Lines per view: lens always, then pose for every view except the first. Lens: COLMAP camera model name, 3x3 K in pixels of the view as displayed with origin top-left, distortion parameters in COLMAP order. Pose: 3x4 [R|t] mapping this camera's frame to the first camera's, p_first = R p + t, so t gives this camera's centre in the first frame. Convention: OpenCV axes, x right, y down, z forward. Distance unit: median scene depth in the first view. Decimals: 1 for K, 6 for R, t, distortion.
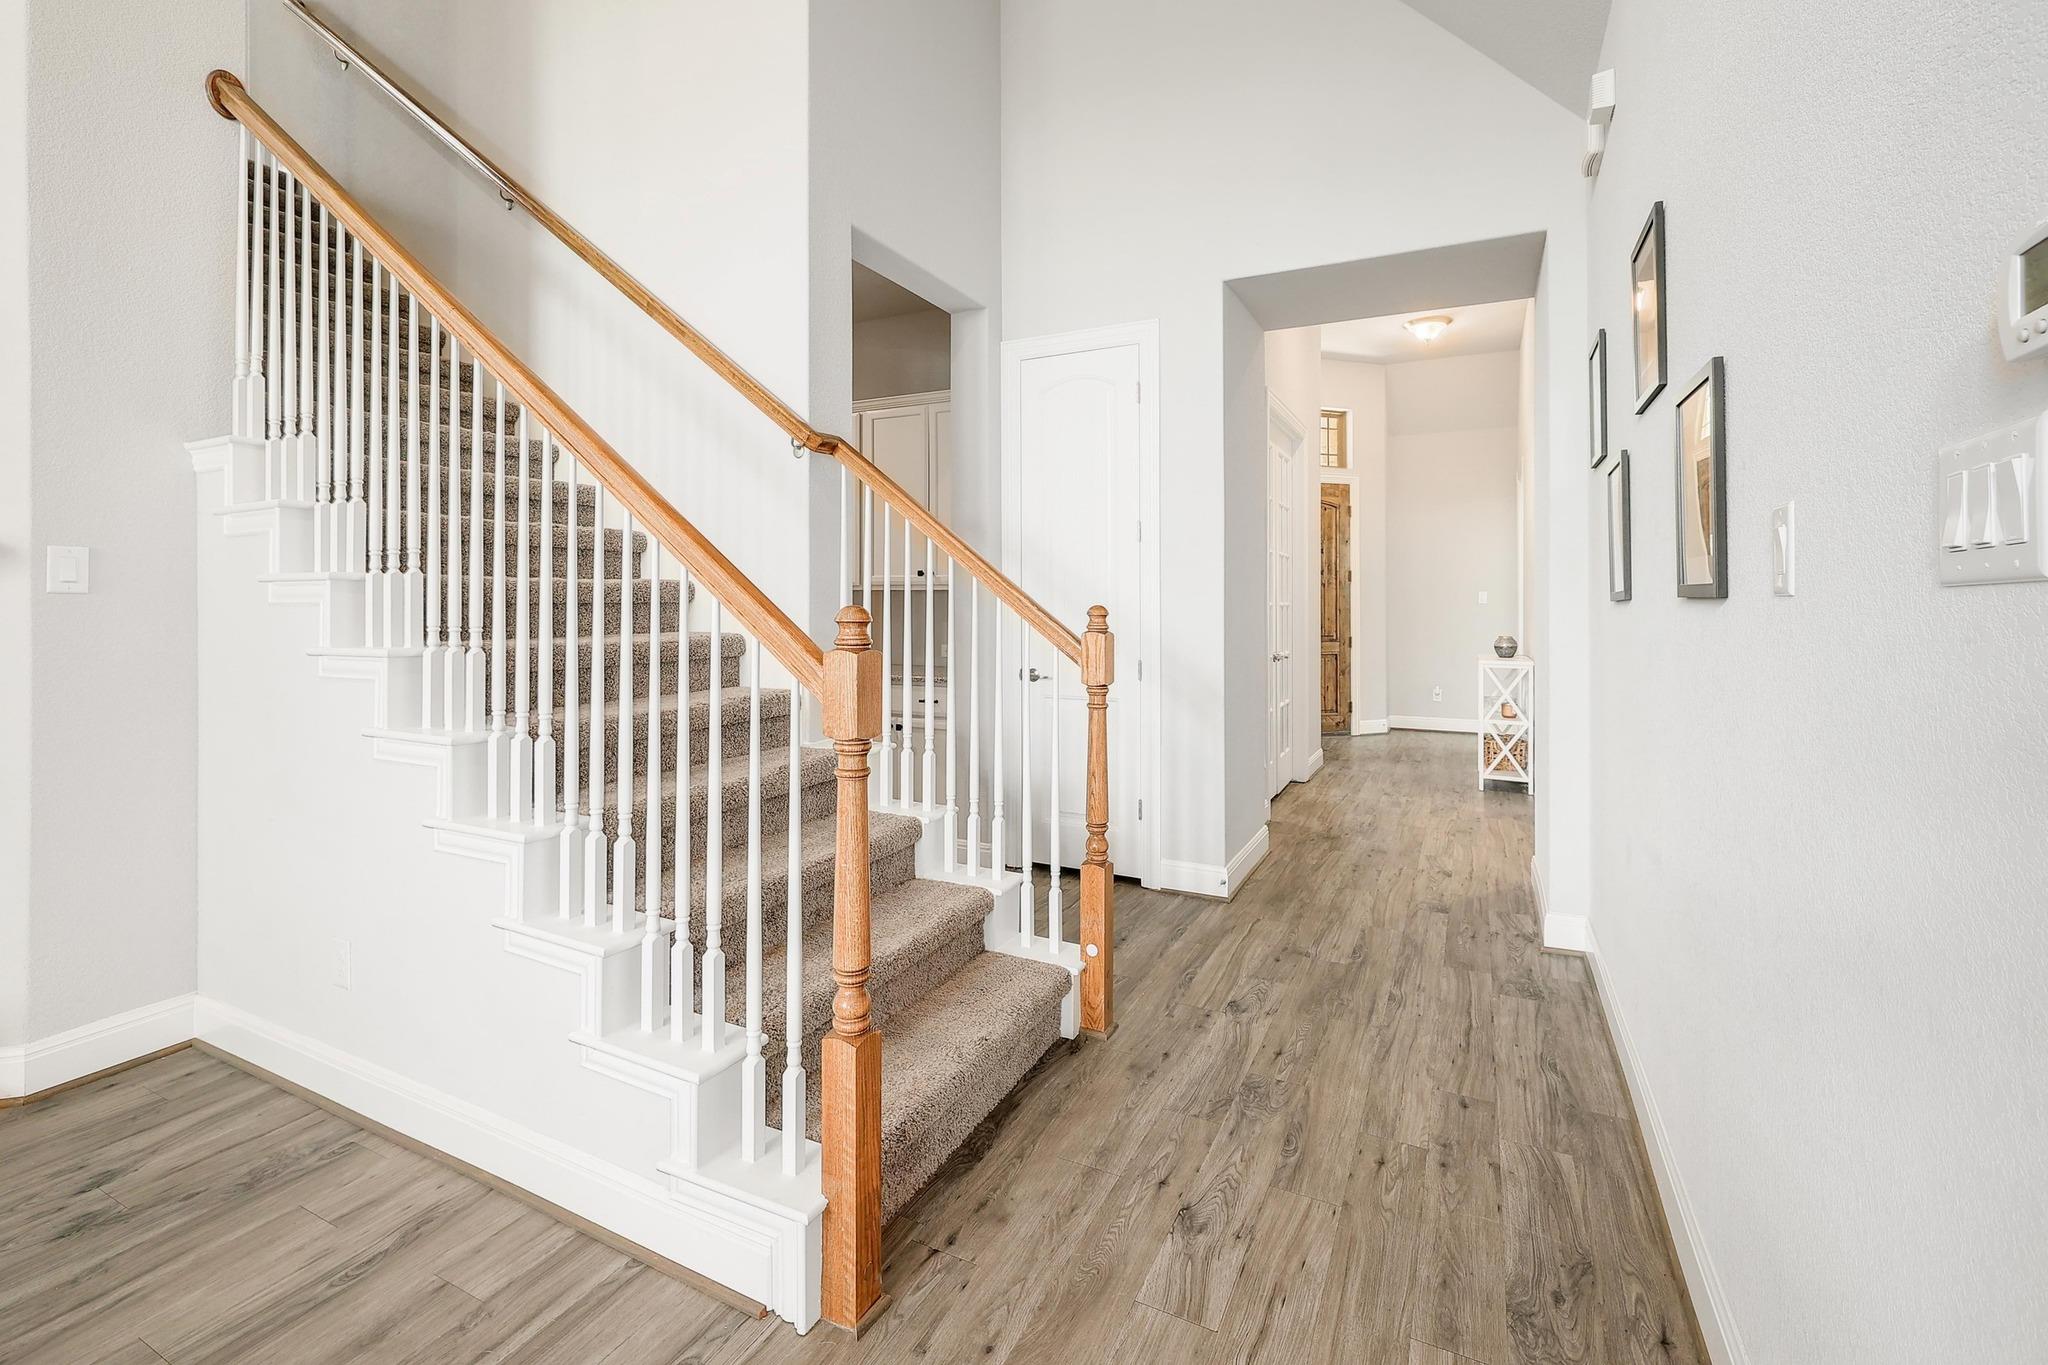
lens RADIAL K [[908.6, 0, 1019.8], [0, 908.6, 599.0], [0, 0, 1]] dist [0.000163, 0.000162]
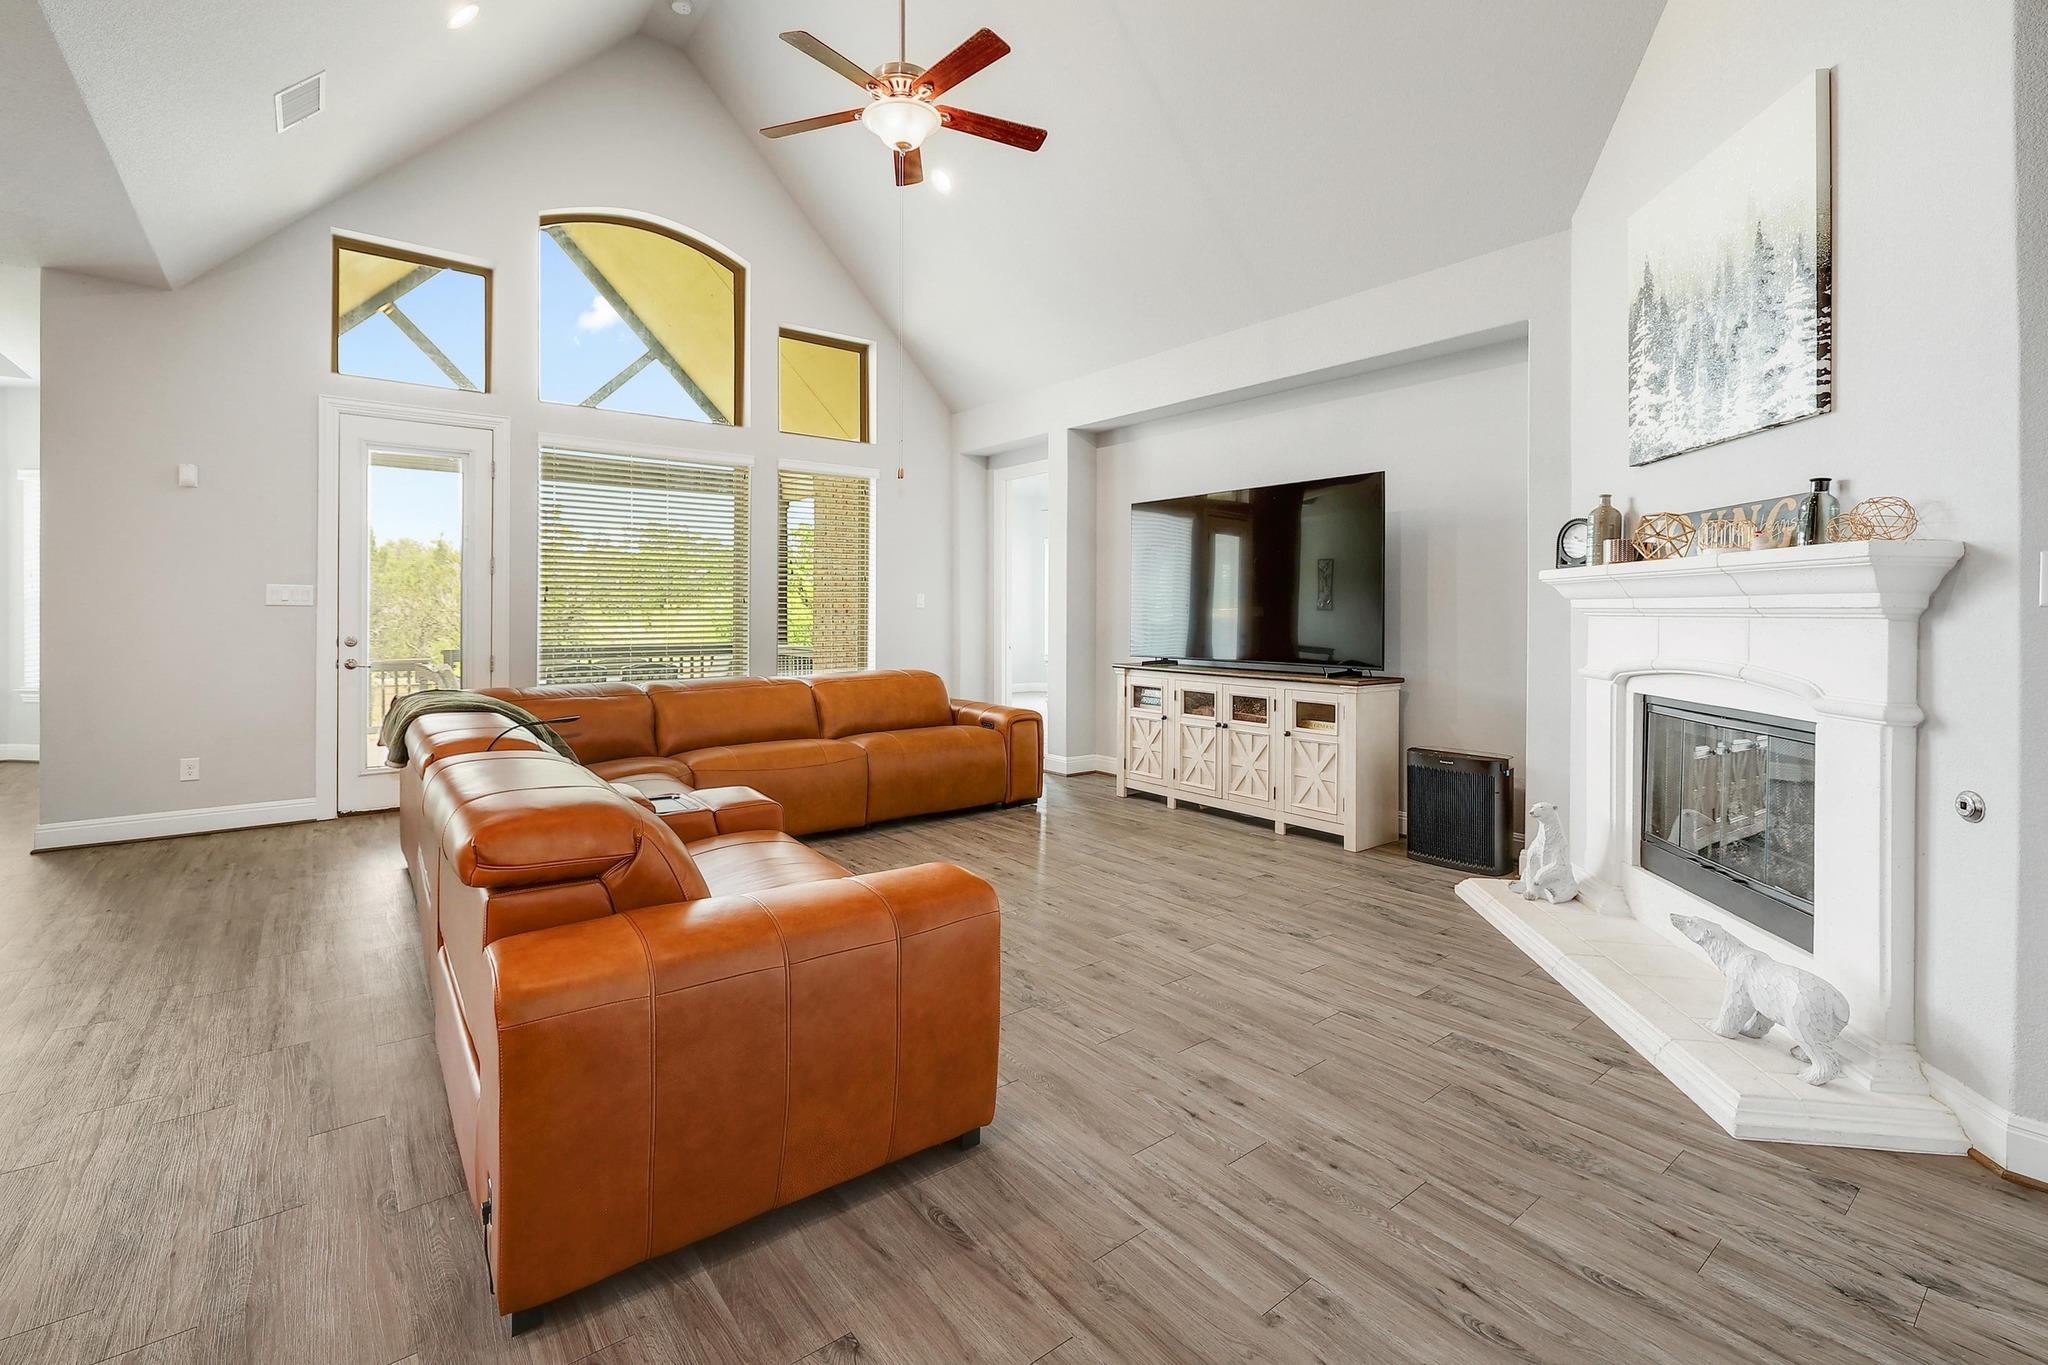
lens RADIAL K [[908.6, 0, 1019.8], [0, 908.6, 599.0], [0, 0, 1]] dist [0.000163, 0.000162]
pose [[-0.428872, -0.013944, -0.903258, 0.078845], [0.000071, 0.999880, -0.015470, 0.000699], [0.903365, -0.006699, -0.428820, 0.302347]]
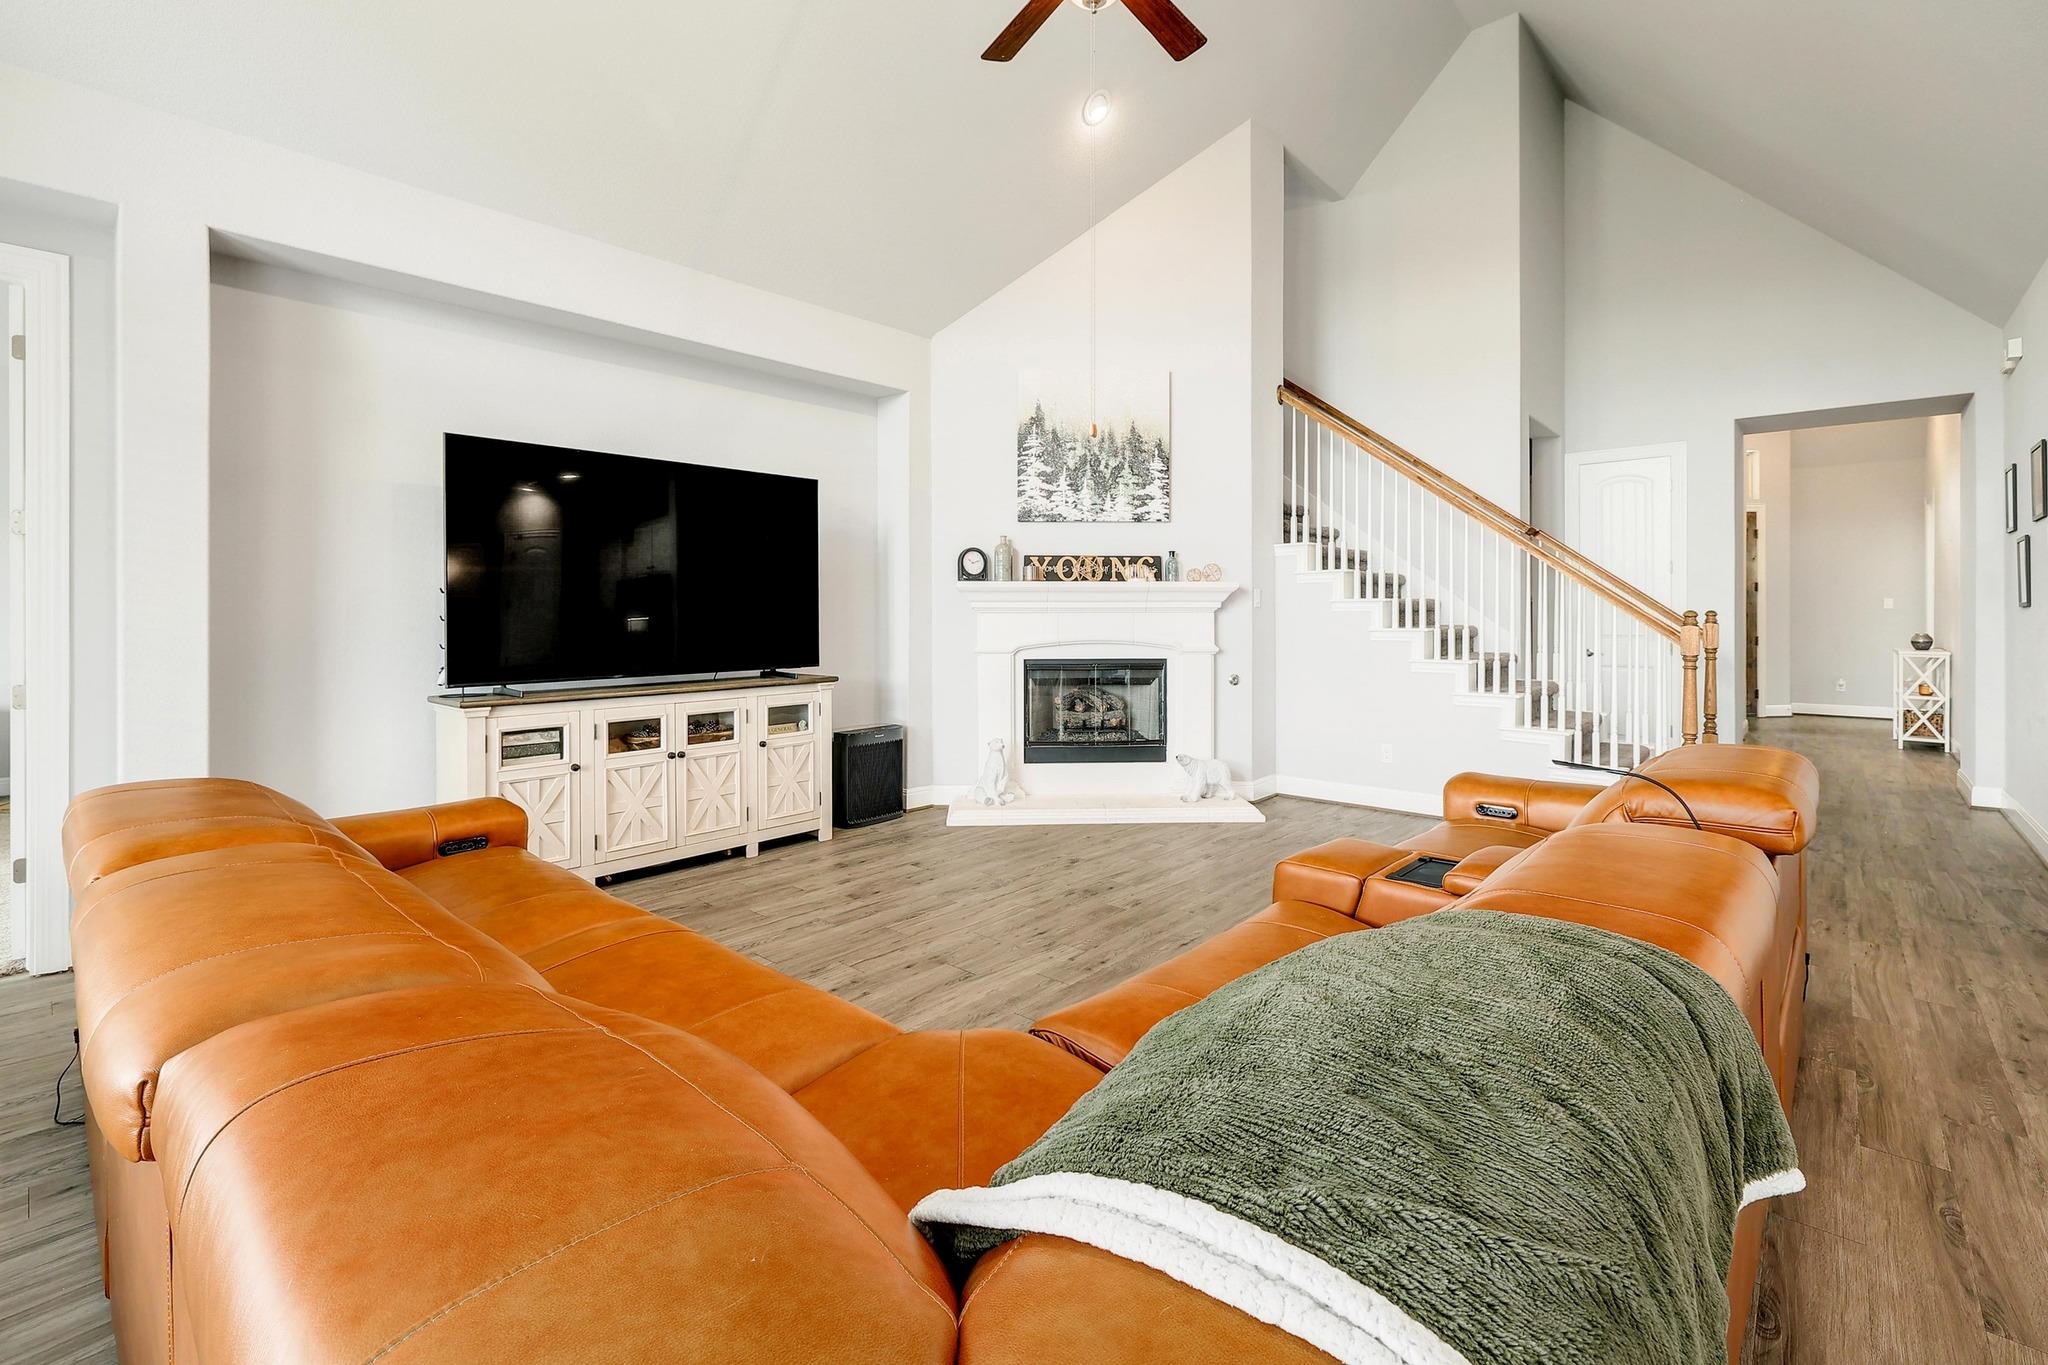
lens RADIAL K [[902.1, 0, 1021.6], [0, 902.1, 609.3], [0, 0, 1]] dist [-0.001312, 0.000567]
pose [[0.965198, -0.003370, -0.261498, -0.634416], [0.004496, 0.999983, 0.003708, -0.007747], [0.261481, -0.004755, 0.965197, -0.994847]]
